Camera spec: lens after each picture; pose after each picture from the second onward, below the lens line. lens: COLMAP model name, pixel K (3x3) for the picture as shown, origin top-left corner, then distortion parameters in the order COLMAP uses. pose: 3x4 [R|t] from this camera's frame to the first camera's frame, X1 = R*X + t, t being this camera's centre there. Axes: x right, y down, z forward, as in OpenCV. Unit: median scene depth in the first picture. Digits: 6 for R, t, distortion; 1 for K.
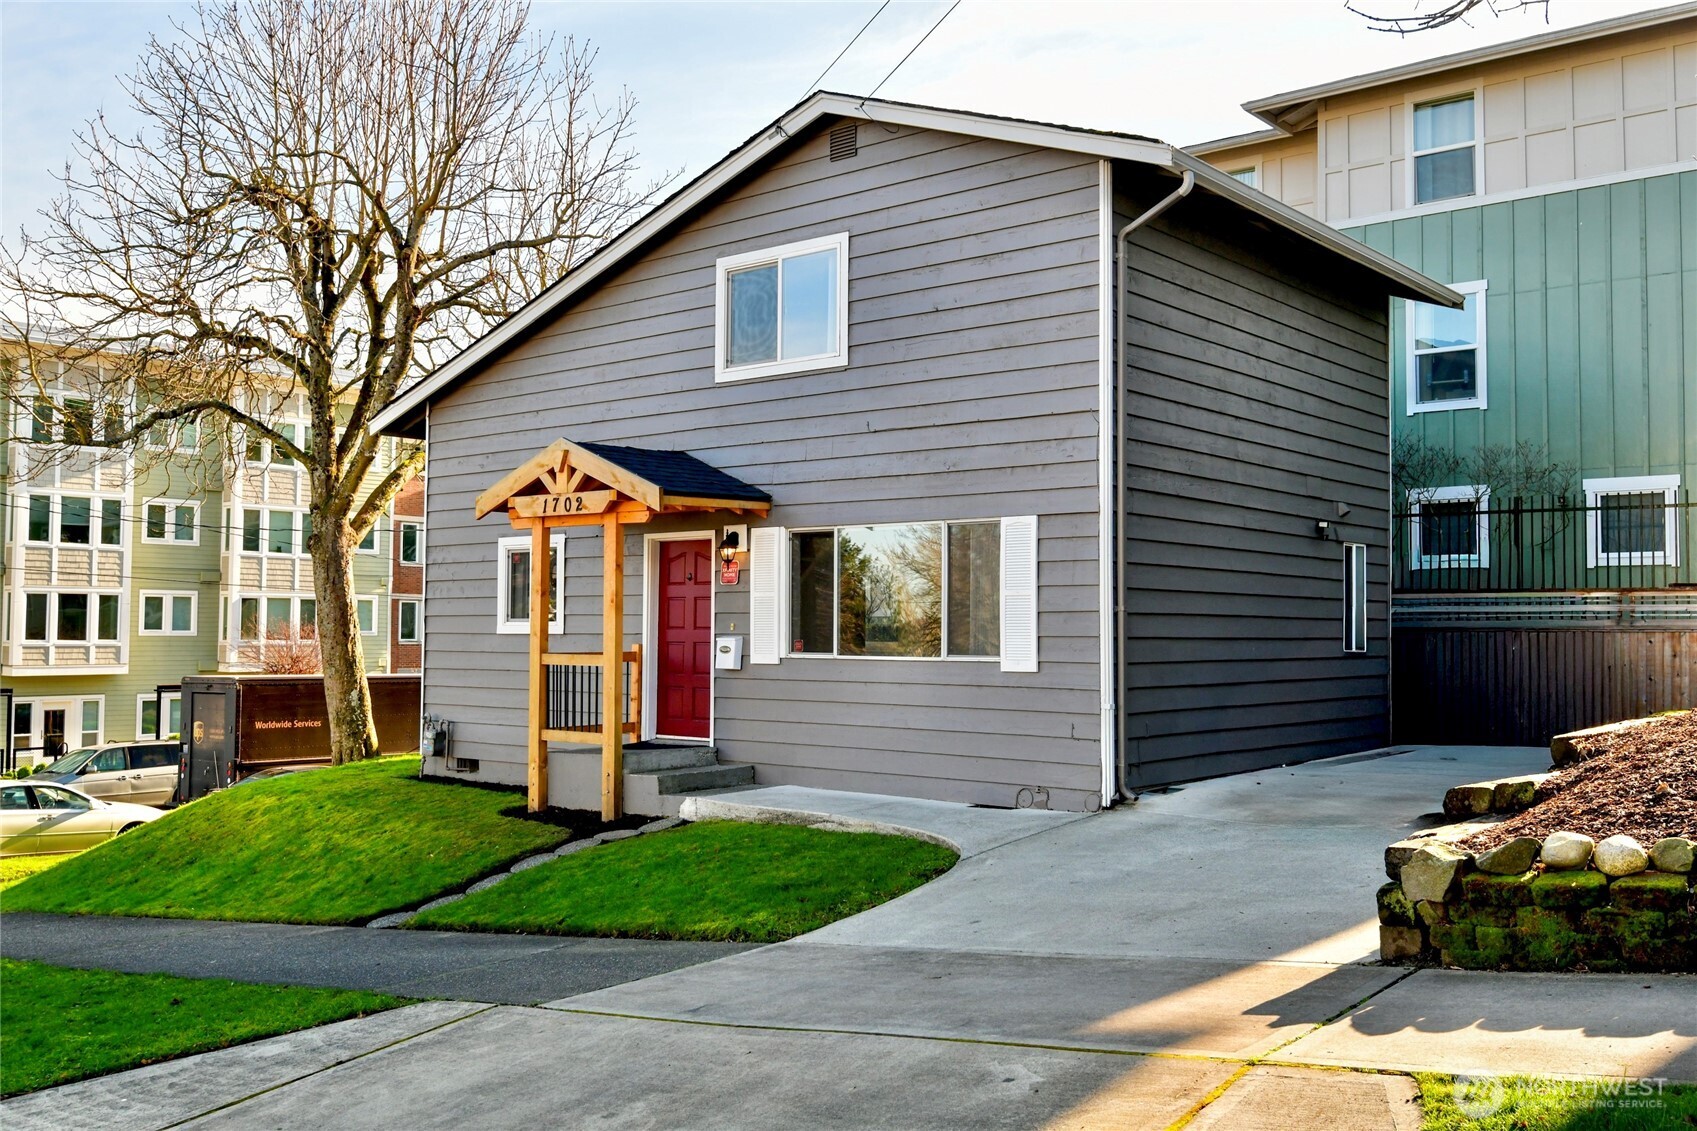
lens RADIAL K [[1554.7, 0, 850.9], [0, 1554.7, 560.5], [0, 0, 1]] dist [-0.005790, -0.003749]
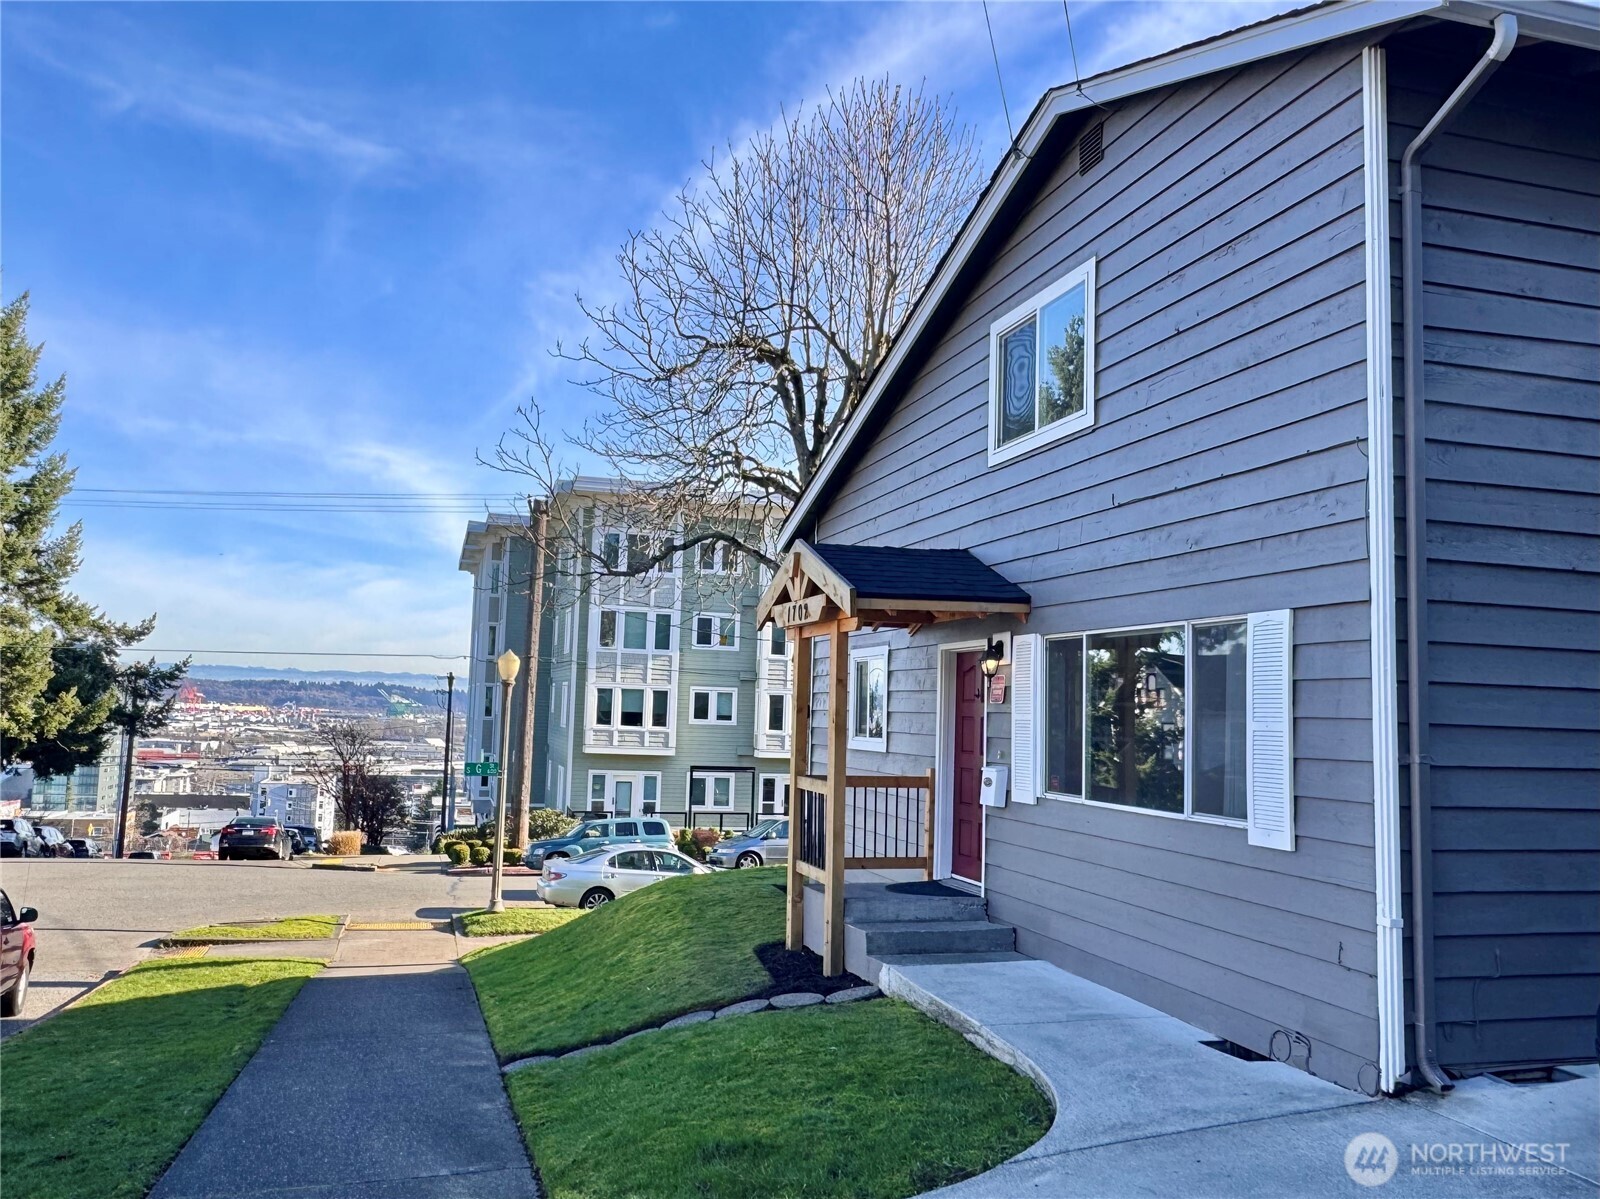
lens RADIAL K [[1239.5, 0, 758.8], [0, 1239.5, 594.6], [0, 0, 1]] dist [0.002967, 0.001605]
pose [[0.819124, -0.033658, -0.572628, 0.213034], [-0.000612, 0.998225, -0.059549, -0.003491], [0.573616, 0.049129, 0.817650, 0.399583]]
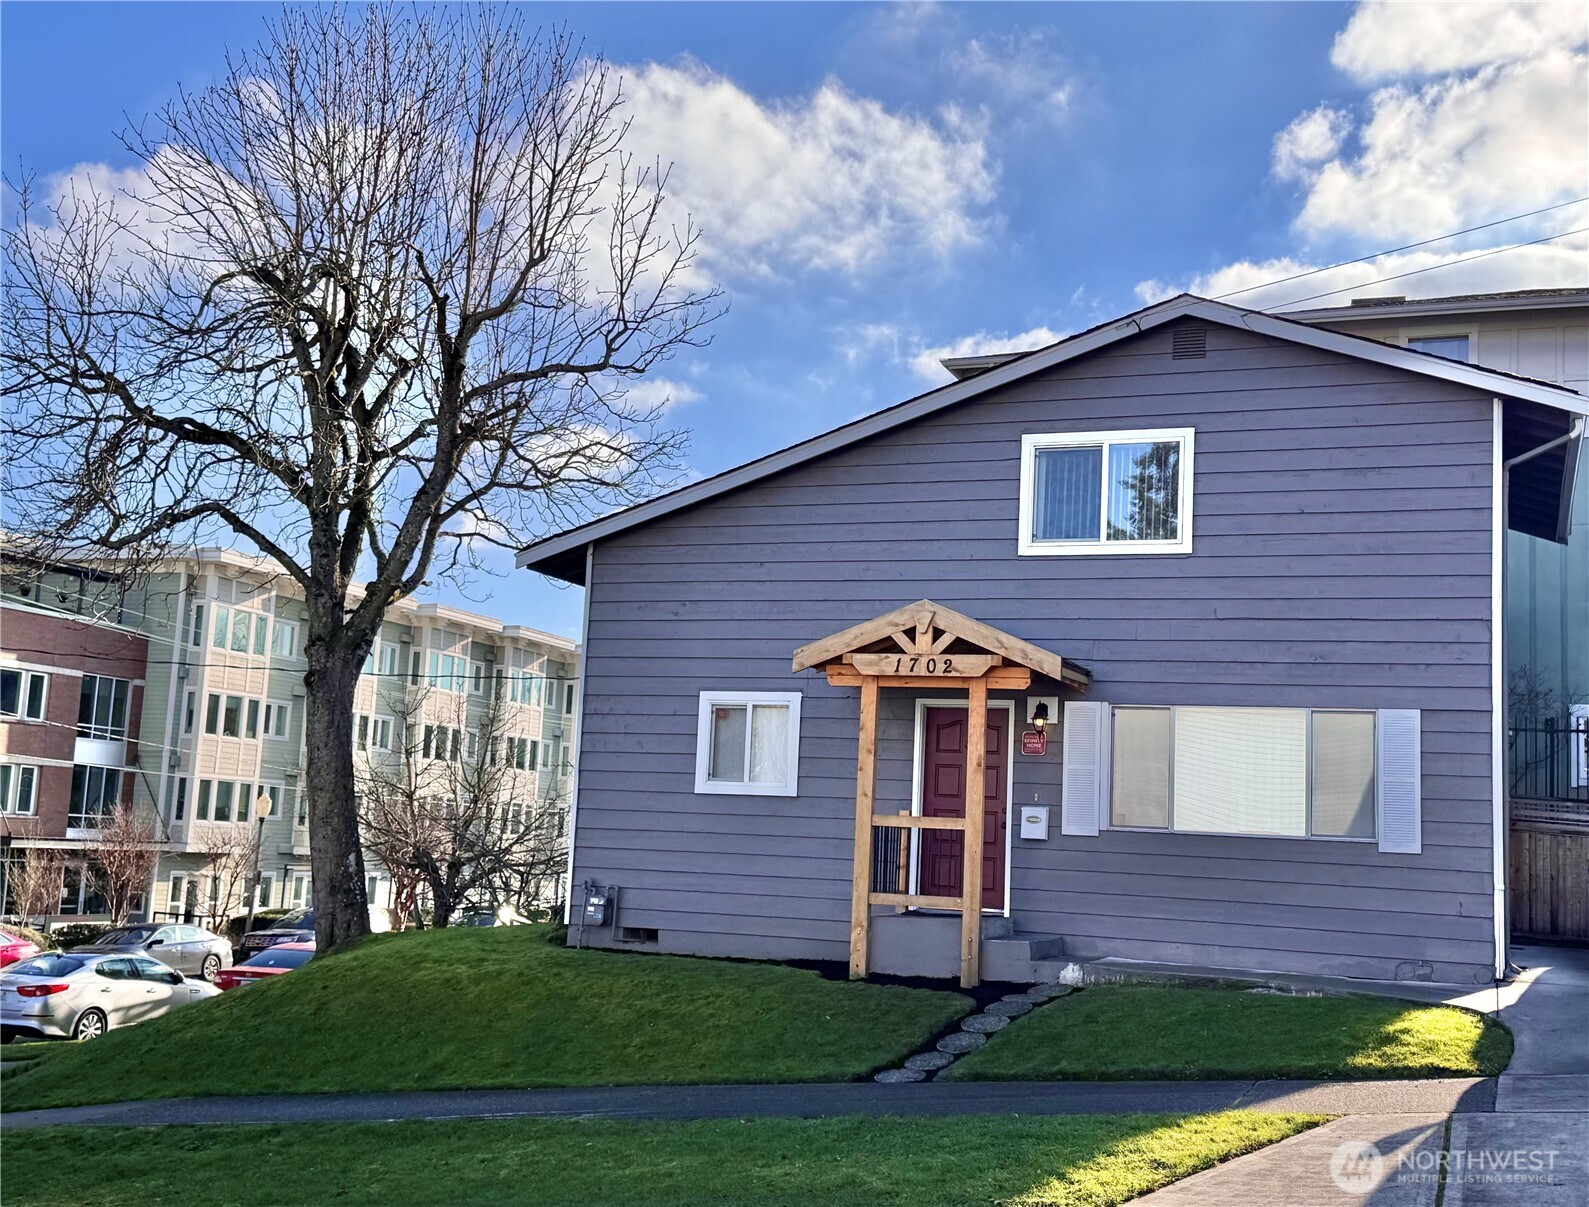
lens RADIAL K [[1856.2, 0, 791.4], [0, 1856.2, 610.4], [0, 0, 1]] dist [0.189314, -0.388766]
pose [[0.945071, 0.081496, 0.316542, -0.656052], [-0.057503, 0.994769, -0.084430, 0.035319], [-0.321767, 0.061590, 0.944814, -0.107991]]
